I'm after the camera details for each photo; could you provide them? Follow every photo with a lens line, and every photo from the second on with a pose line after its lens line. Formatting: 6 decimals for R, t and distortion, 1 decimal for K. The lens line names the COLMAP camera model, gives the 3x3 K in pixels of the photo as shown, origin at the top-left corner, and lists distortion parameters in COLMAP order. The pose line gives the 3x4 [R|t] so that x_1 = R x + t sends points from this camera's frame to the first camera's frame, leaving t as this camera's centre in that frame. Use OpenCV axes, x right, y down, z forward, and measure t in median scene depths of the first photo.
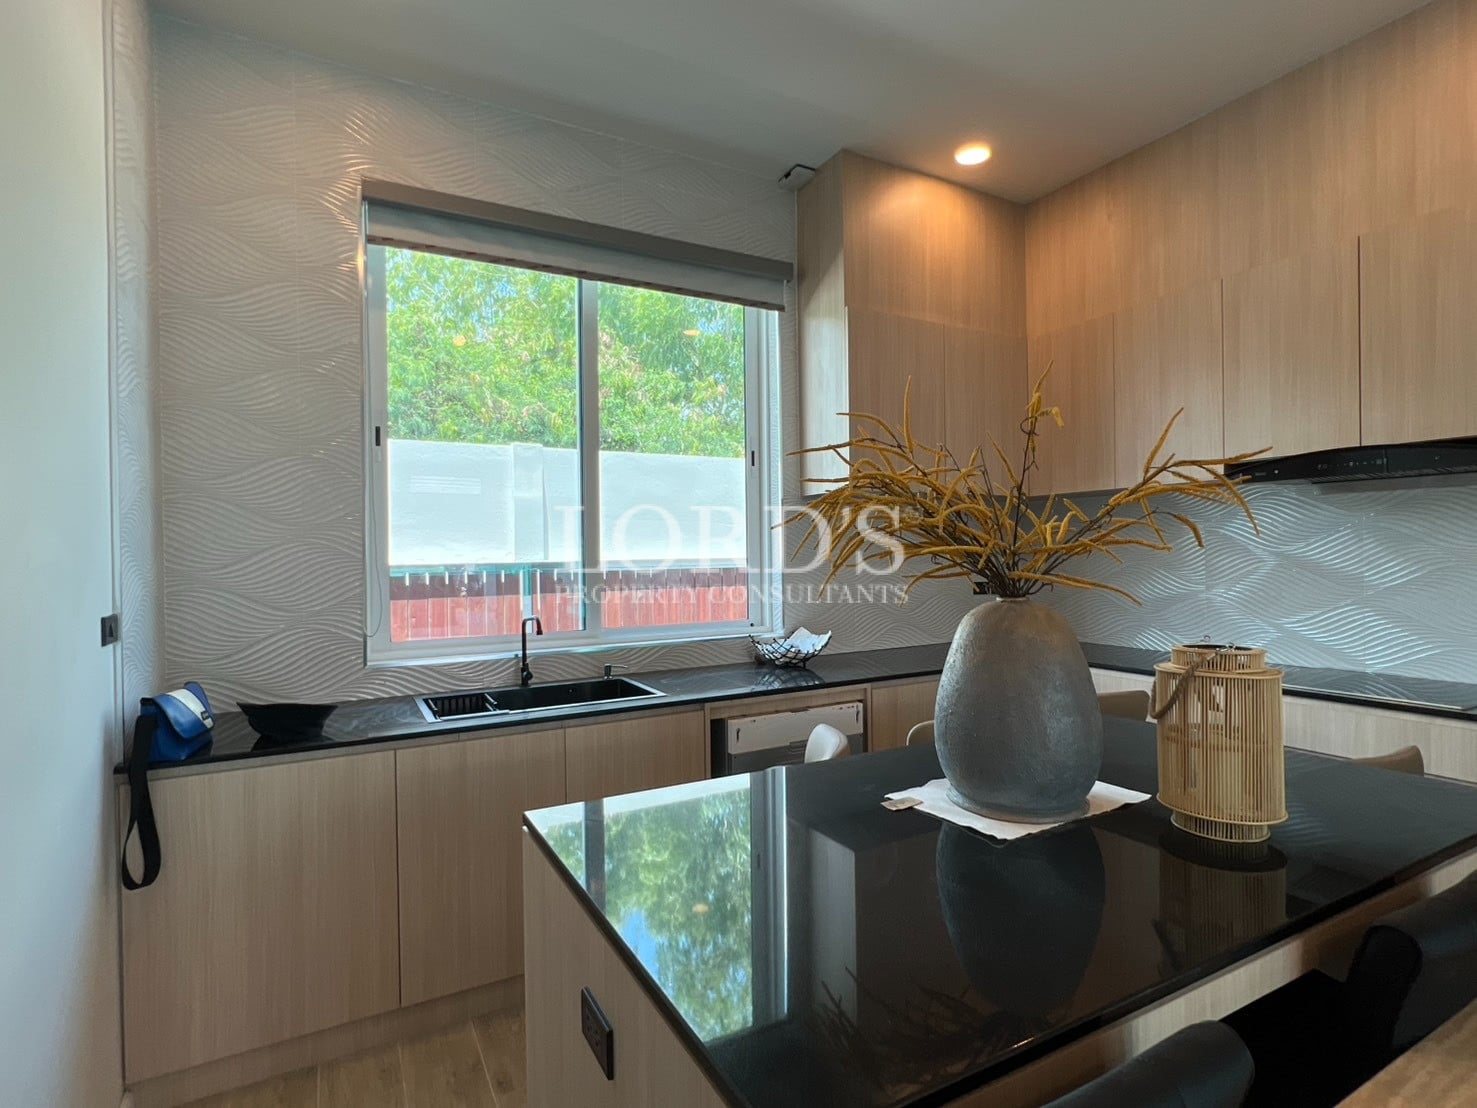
lens RADIAL K [[752.1, 0, 733.6], [0, 752.1, 554.0], [0, 0, 1]] dist [-0.000888, 0.000974]
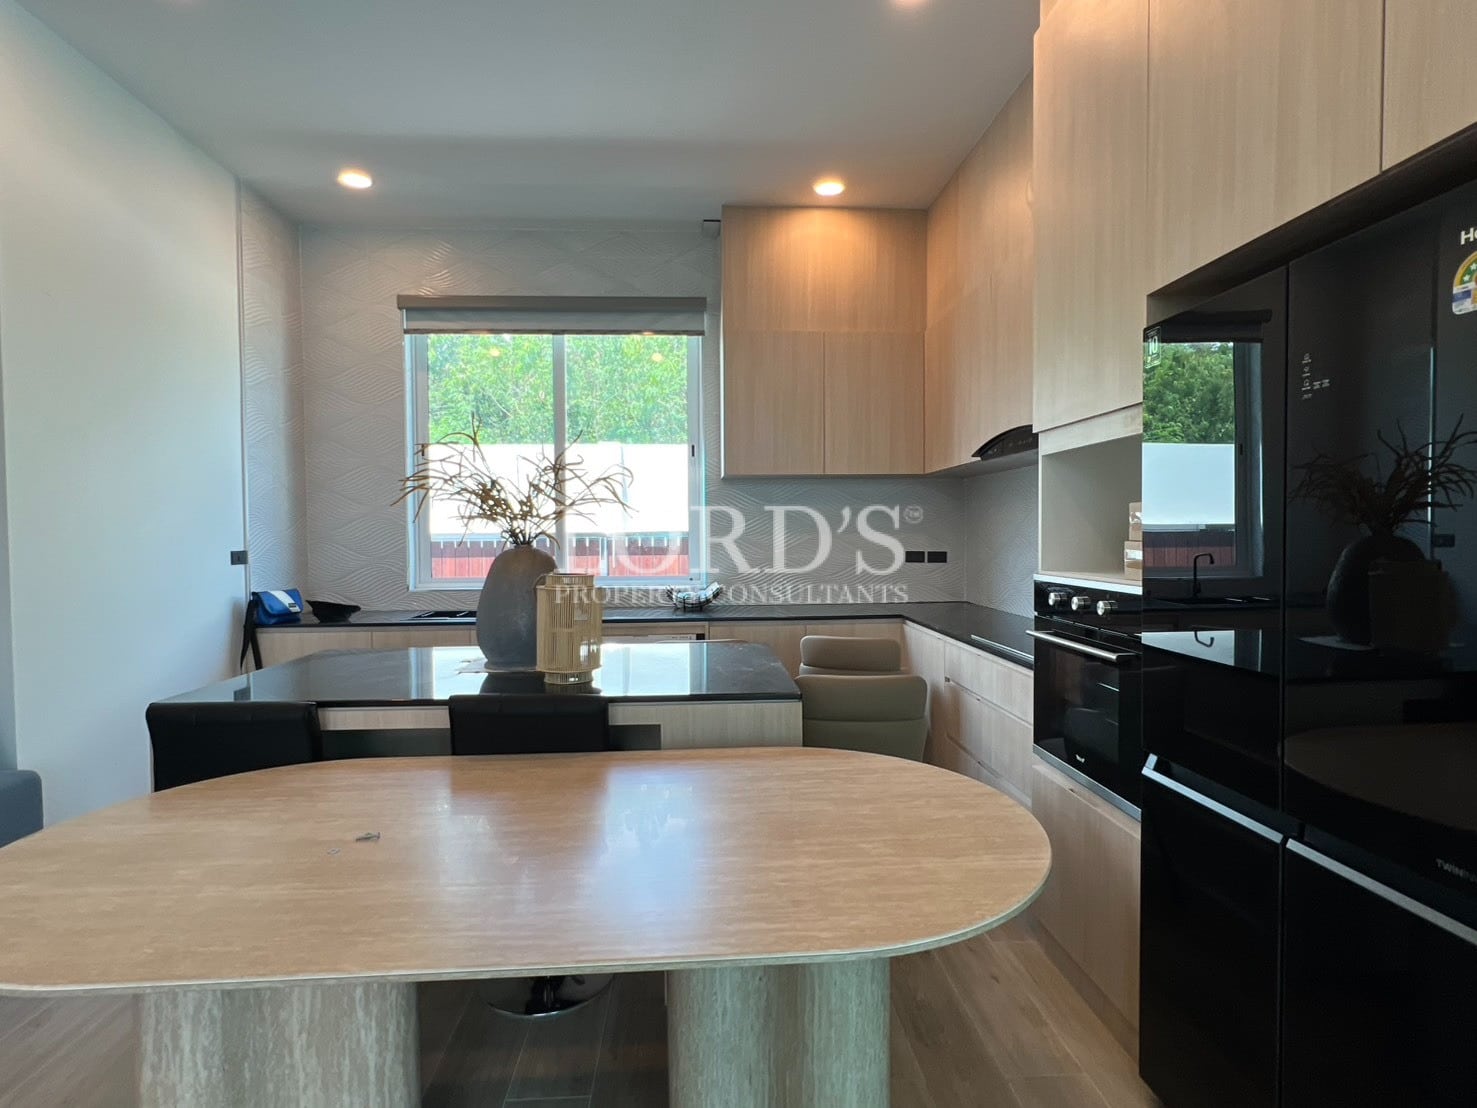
lens RADIAL K [[752.1, 0, 733.6], [0, 752.1, 554.0], [0, 0, 1]] dist [-0.000888, 0.000974]
pose [[0.901861, 0.018028, -0.431649, 0.790853], [-0.004759, 0.999483, 0.031801, 0.011286], [0.431999, -0.026626, 0.901481, -0.170593]]
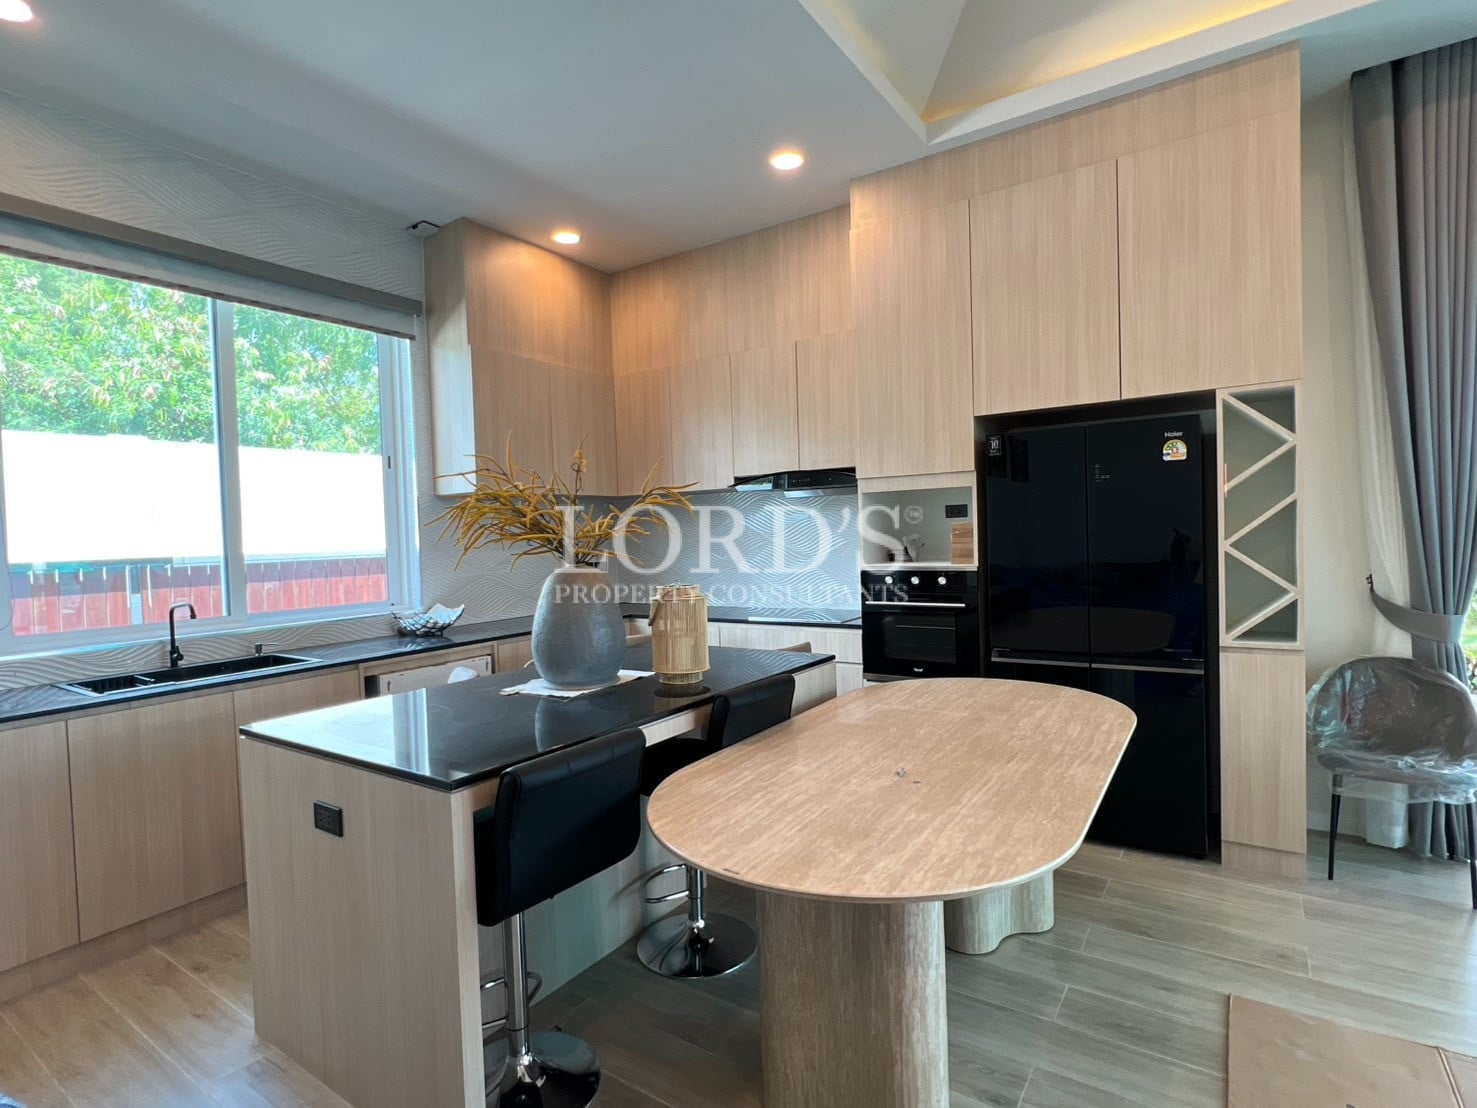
lens RADIAL K [[752.1, 0, 733.6], [0, 752.1, 554.0], [0, 0, 1]] dist [-0.000888, 0.000974]
pose [[0.888363, -0.028187, 0.458276, -0.046826], [0.021531, 0.999573, 0.019741, 0.004773], [-0.458637, -0.007670, 0.888590, -0.348479]]
